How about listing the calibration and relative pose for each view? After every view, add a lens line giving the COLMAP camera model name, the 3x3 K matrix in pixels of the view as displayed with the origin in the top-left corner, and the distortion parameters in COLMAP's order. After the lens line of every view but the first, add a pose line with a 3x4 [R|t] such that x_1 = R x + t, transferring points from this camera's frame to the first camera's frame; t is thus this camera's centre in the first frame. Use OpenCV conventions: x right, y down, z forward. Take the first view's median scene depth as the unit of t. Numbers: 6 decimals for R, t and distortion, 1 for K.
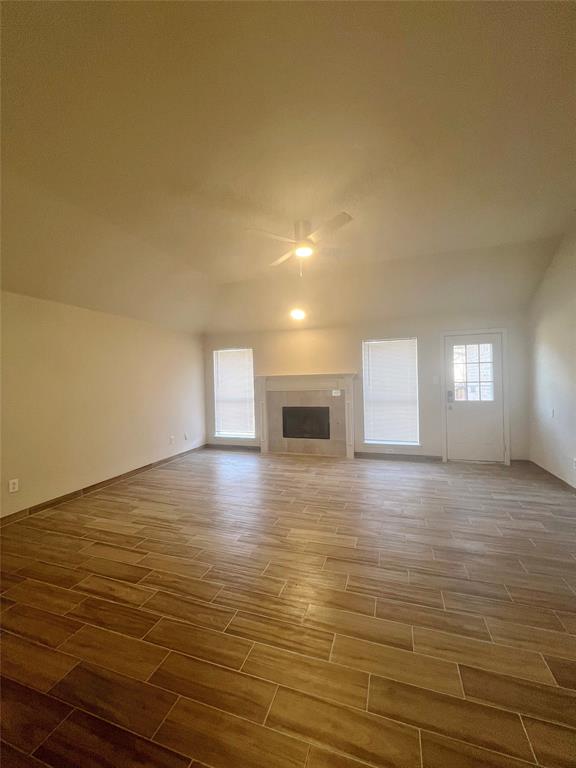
lens RADIAL K [[306.8, 0, 290.3], [0, 306.8, 390.8], [0, 0, 1]] dist [-0.001408, -0.000076]
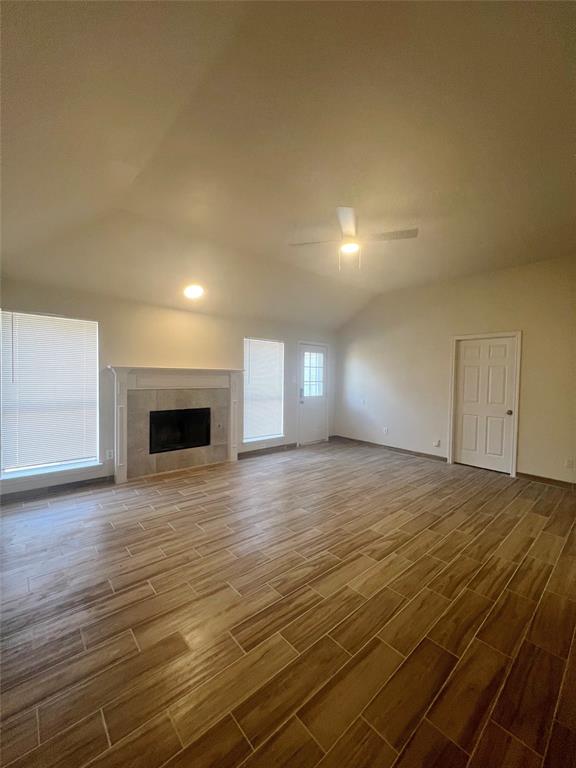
lens RADIAL K [[307.4, 0, 288.2], [0, 307.4, 385.5], [0, 0, 1]] dist [-0.003193, -0.000906]
pose [[0.500064, 0.005463, 0.865971, -0.572237], [0.003955, 0.999955, -0.008592, -0.000719], [-0.865980, 0.007722, 0.500020, 0.424810]]
